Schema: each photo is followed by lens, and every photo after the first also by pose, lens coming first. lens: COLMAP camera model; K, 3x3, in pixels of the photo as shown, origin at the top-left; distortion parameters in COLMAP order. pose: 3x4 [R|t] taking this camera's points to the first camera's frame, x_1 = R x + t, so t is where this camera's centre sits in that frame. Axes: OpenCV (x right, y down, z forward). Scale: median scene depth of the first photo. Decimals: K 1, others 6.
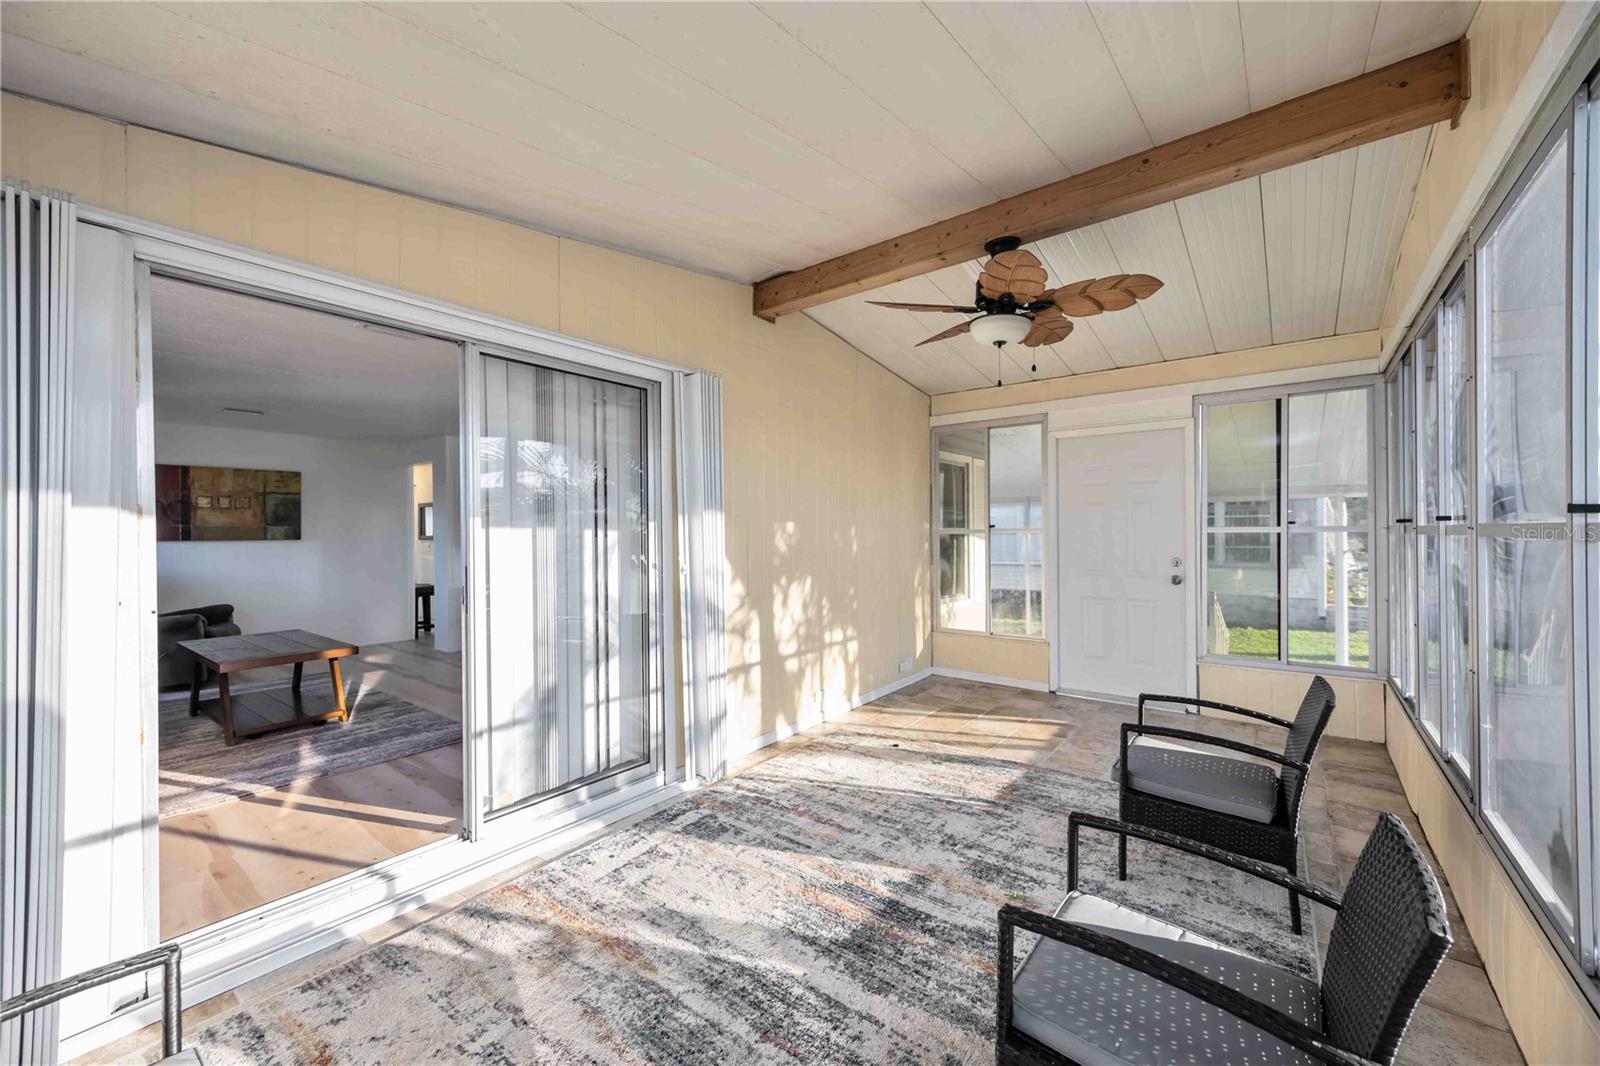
lens RADIAL K [[625.8, 0, 810.1], [0, 625.8, 531.5], [0, 0, 1]] dist [-0.000727, 0.000028]
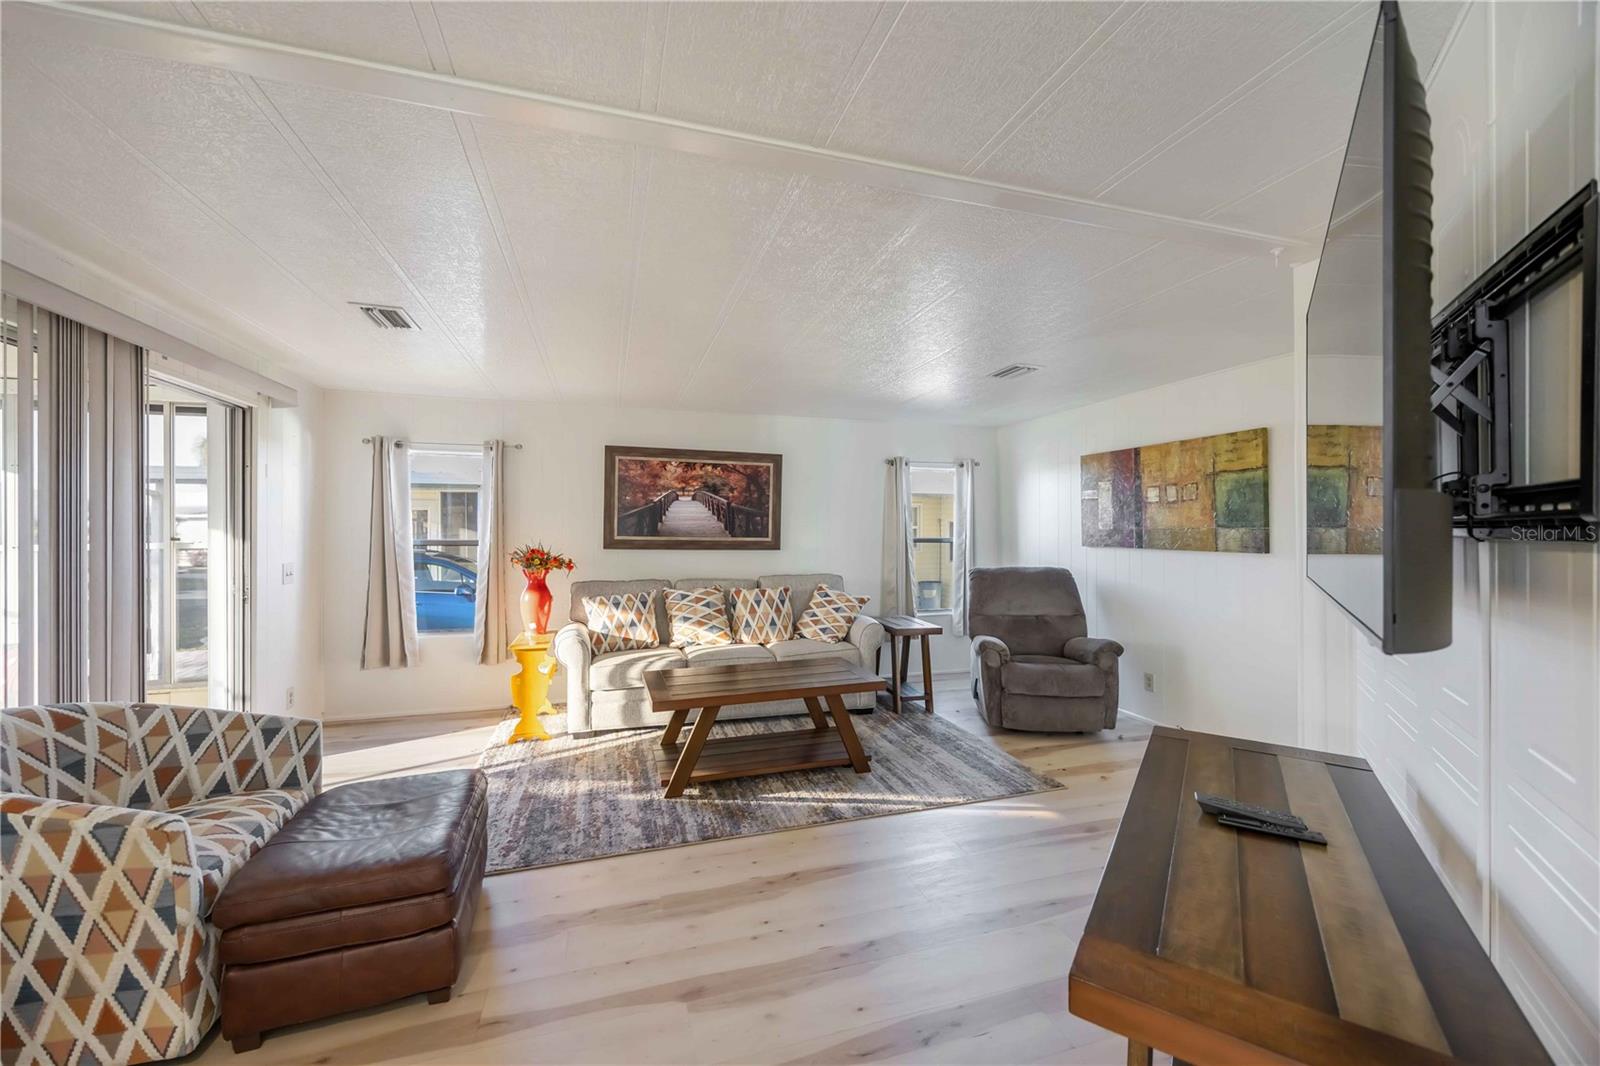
lens RADIAL K [[622.9, 0, 795.9], [0, 622.9, 530.5], [0, 0, 1]] dist [-0.000502, -0.000044]
pose [[-0.583713, 0.009377, -0.811906, -0.242866], [0.006128, 0.999956, 0.007143, -0.021511], [0.811937, -0.000806, -0.583745, 1.636285]]
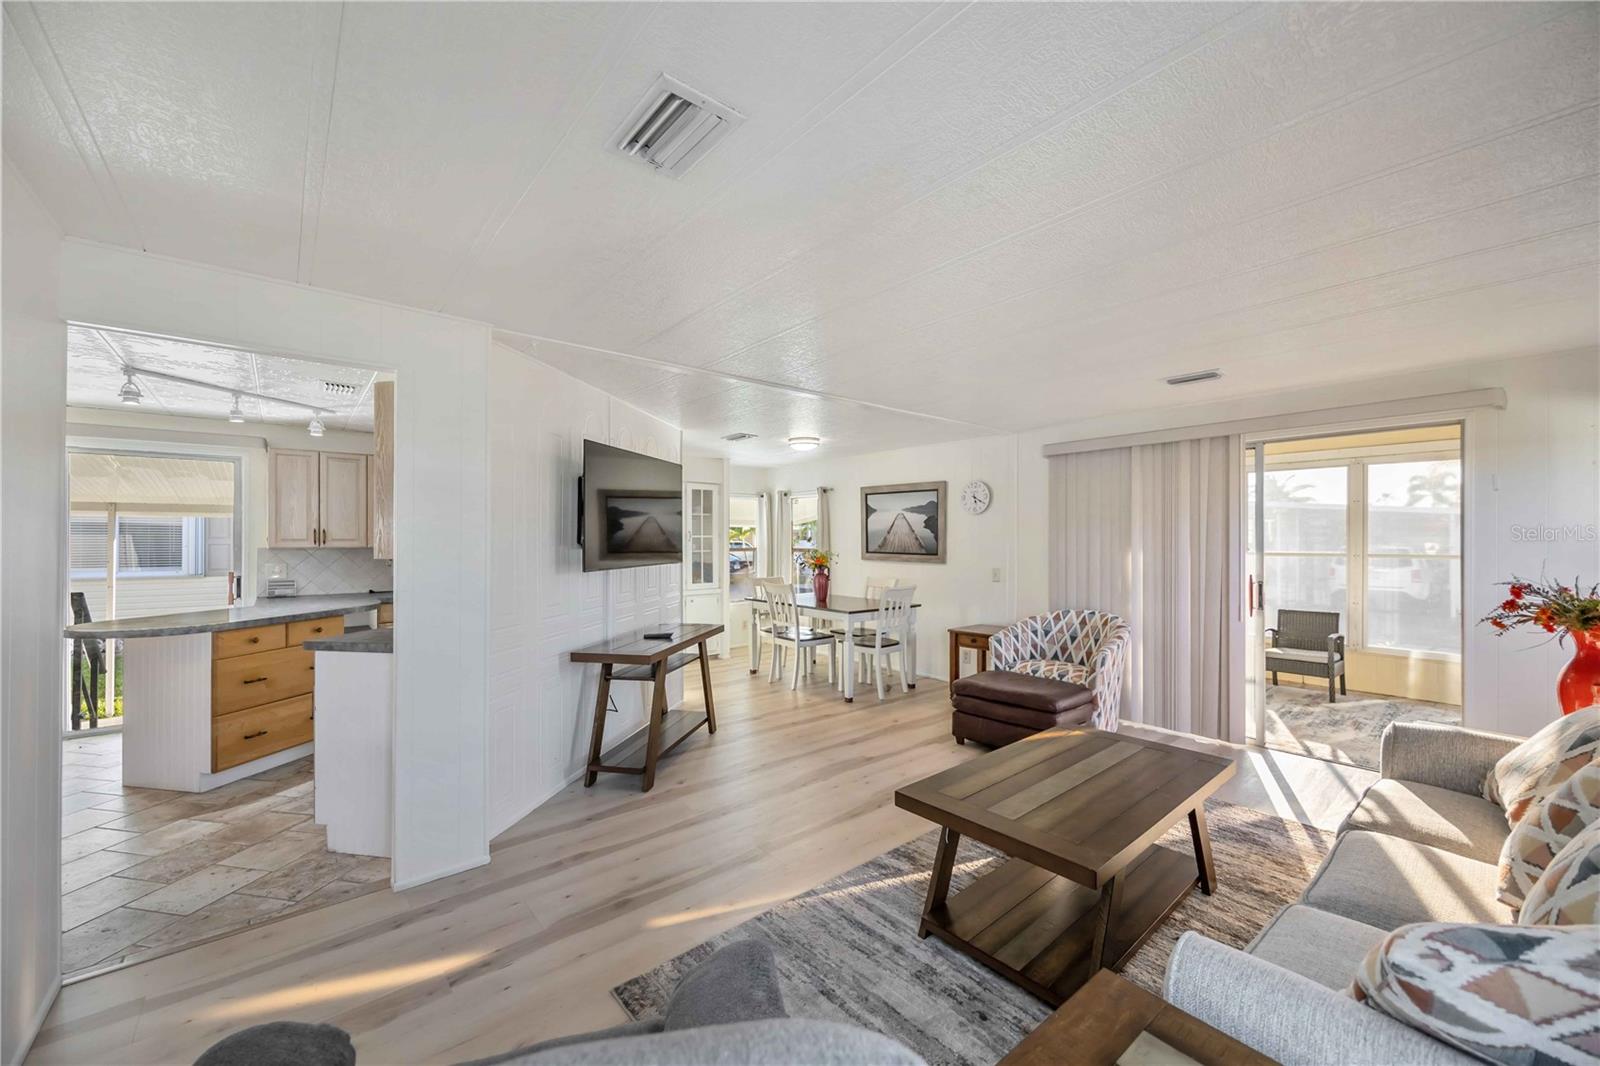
lens RADIAL K [[612.3, 0, 803.3], [0, 612.3, 535.3], [0, 0, 1]] dist [-0.001723, -0.000007]
pose [[0.221985, 0.015470, 0.974927, -1.548688], [0.001049, 0.999870, -0.016104, -0.020154], [-0.975049, 0.004598, 0.221940, 1.192529]]
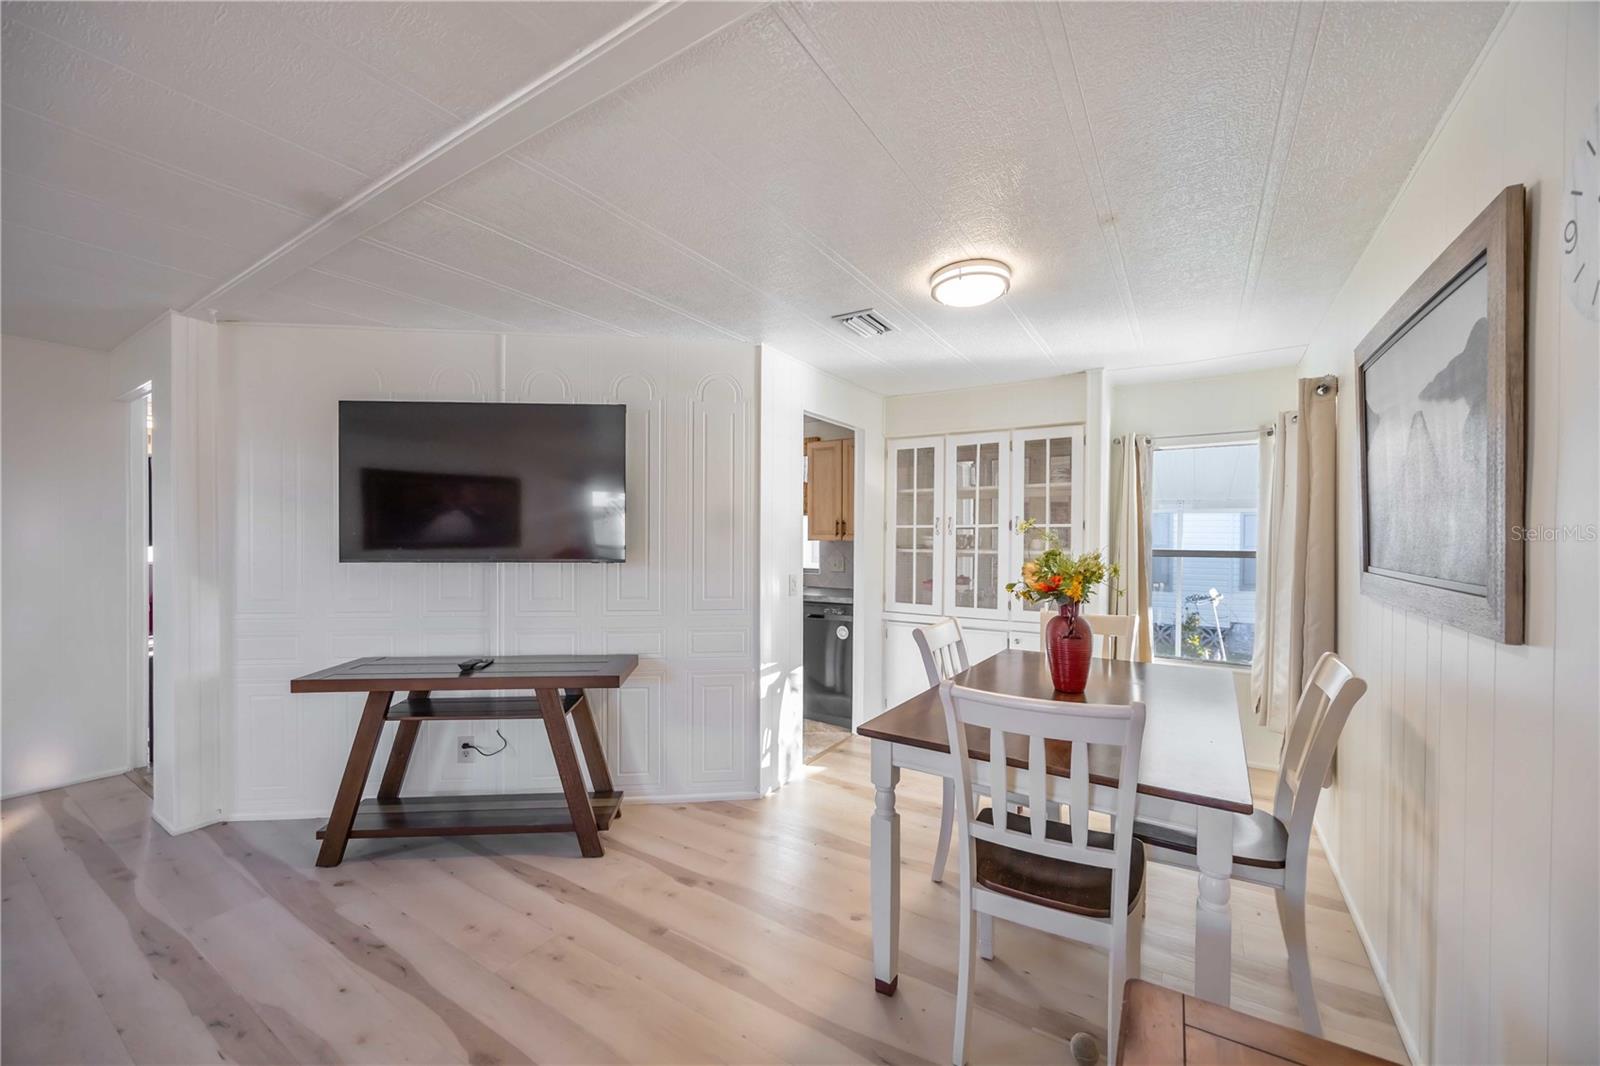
lens RADIAL K [[625.3, 0, 805.7], [0, 625.3, 540.6], [0, 0, 1]] dist [-0.002544, -0.000143]
pose [[0.995480, 0.014789, 0.093808, -0.333144], [-0.015245, 0.999875, 0.004149, -0.018385], [-0.093735, -0.005560, 0.995582, 0.921920]]
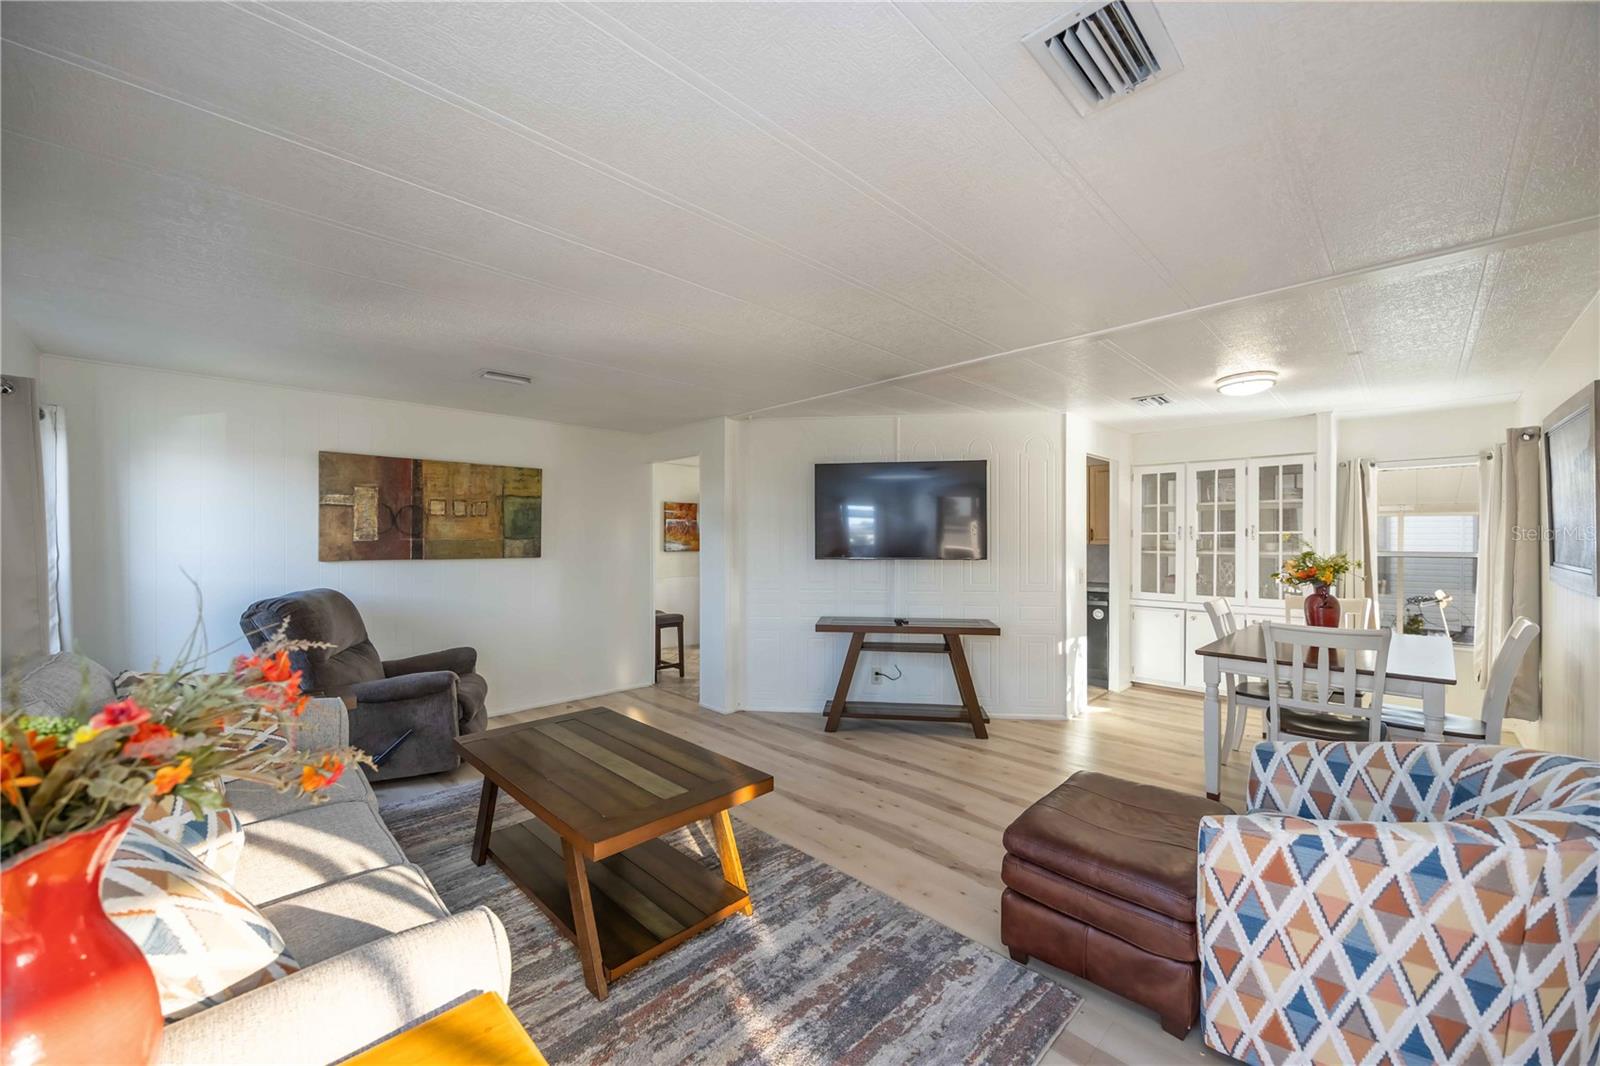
lens RADIAL K [[612.3, 0, 803.3], [0, 612.3, 535.3], [0, 0, 1]] dist [-0.001723, -0.000007]
pose [[0.990880, 0.009041, -0.134444, -0.658579], [-0.009808, 0.999939, -0.005045, -0.022208], [0.134390, 0.006318, 0.990908, 0.502659]]
